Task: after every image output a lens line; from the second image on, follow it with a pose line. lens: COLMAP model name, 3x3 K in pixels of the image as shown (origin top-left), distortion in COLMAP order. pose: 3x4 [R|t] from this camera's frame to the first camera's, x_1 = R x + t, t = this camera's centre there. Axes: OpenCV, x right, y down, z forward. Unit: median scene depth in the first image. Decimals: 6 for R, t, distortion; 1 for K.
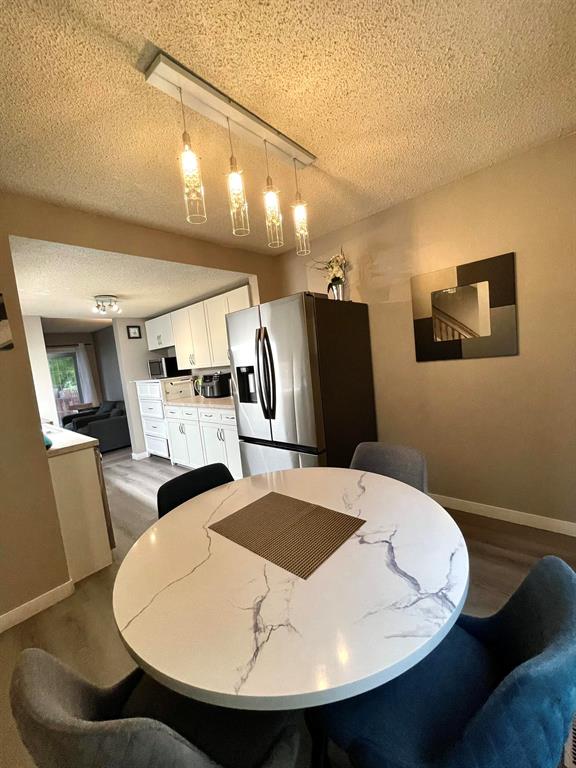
lens RADIAL K [[309.0, 0, 288.3], [0, 309.0, 385.7], [0, 0, 1]] dist [-0.001503, -0.000069]
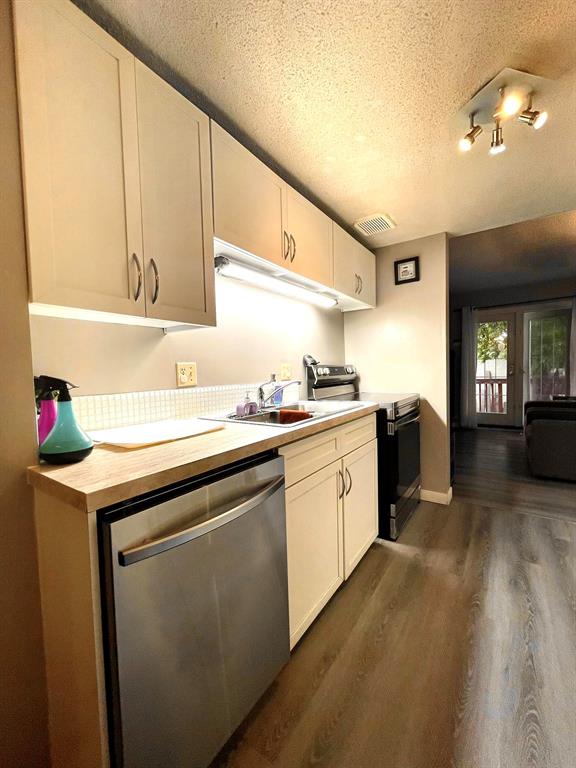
lens RADIAL K [[316.4, 0, 289.7], [0, 316.4, 385.6], [0, 0, 1]] dist [-0.001180, -0.000096]
pose [[0.134911, 0.144369, -0.980284, -0.163421], [-0.076552, 0.987890, 0.134954, 0.013756], [0.987896, 0.056836, 0.144328, 0.554035]]
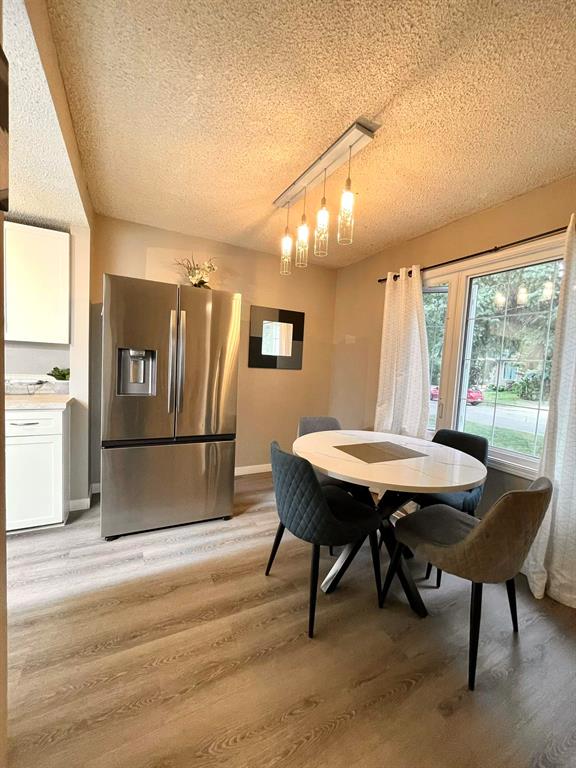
lens RADIAL K [[309.0, 0, 288.3], [0, 309.0, 385.7], [0, 0, 1]] dist [-0.001503, -0.000069]
pose [[0.341638, 0.054387, 0.938257, -0.444744], [-0.004403, 0.998406, -0.056270, 0.043958], [-0.939821, 0.015093, 0.341333, 0.214602]]
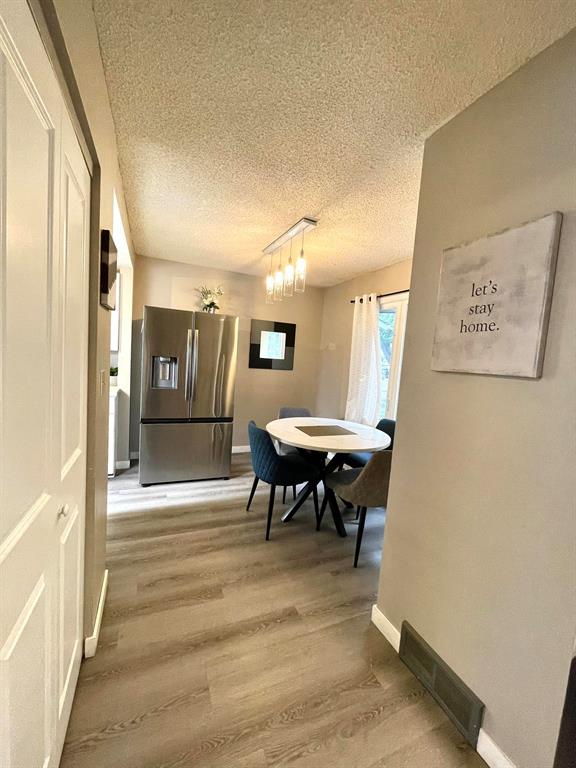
lens RADIAL K [[309.0, 0, 288.3], [0, 309.0, 385.7], [0, 0, 1]] dist [-0.001503, -0.000069]
pose [[0.401795, 0.046202, 0.914563, -0.599454], [-0.030425, 0.998849, -0.037094, 0.044532], [-0.915224, -0.012922, 0.402738, 0.062792]]
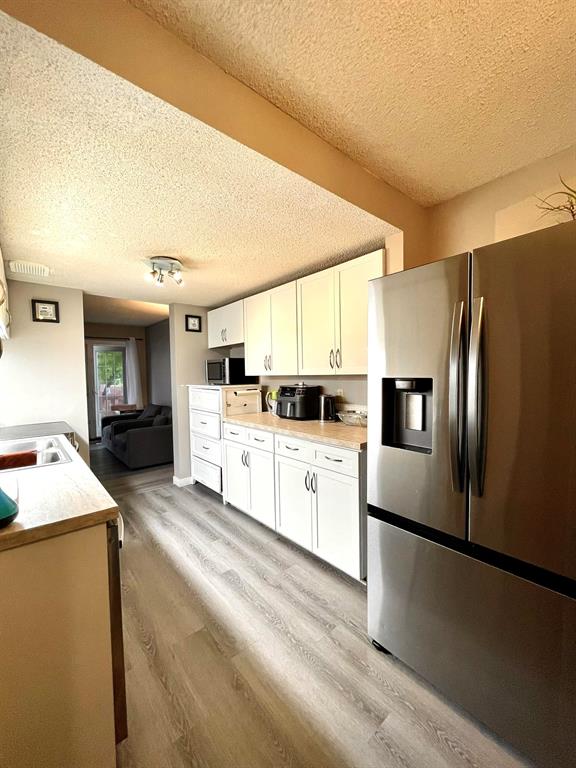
lens RADIAL K [[309.0, 0, 288.3], [0, 309.0, 385.7], [0, 0, 1]] dist [-0.001503, -0.000069]
pose [[0.987951, 0.091953, -0.124488, -0.159287], [-0.097961, 0.994260, -0.043023, -0.005019], [0.119818, 0.054699, 0.991288, 0.276454]]
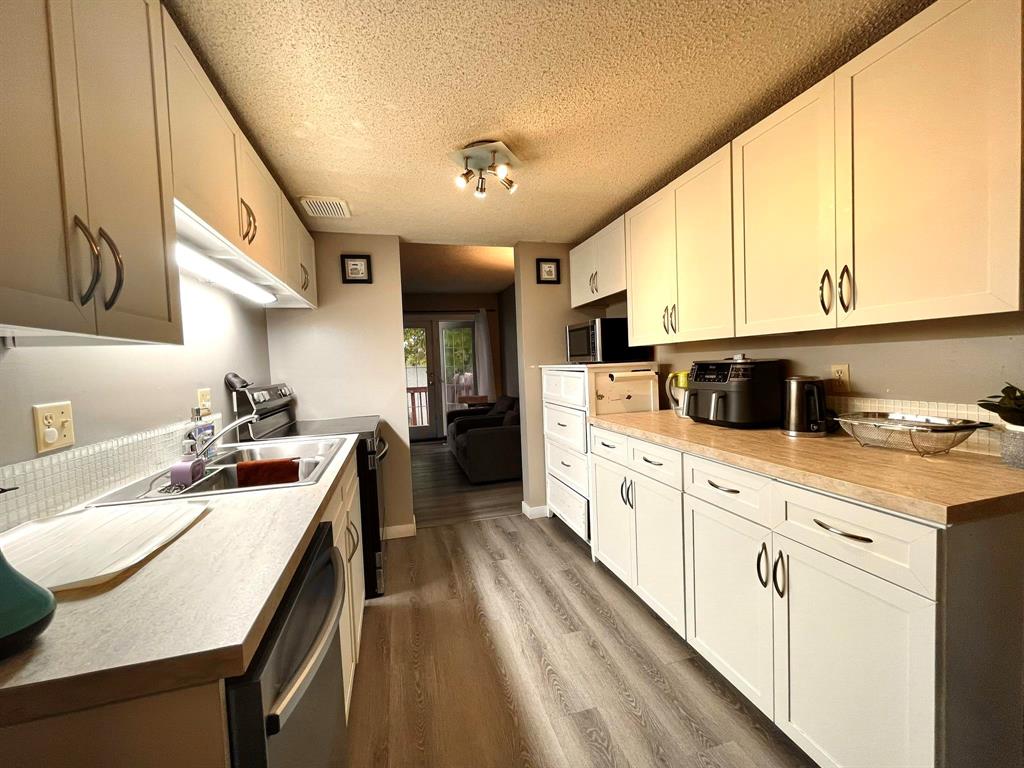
lens RADIAL K [[412.0, 0, 516.1], [0, 412.0, 382.7], [0, 0, 1]] dist [-0.001503, -0.000069]
pose [[0.847479, 0.094579, -0.522335, -0.184888], [-0.098412, 0.994935, 0.020481, 0.002905], [0.521626, 0.034047, 0.852494, 0.430433]]
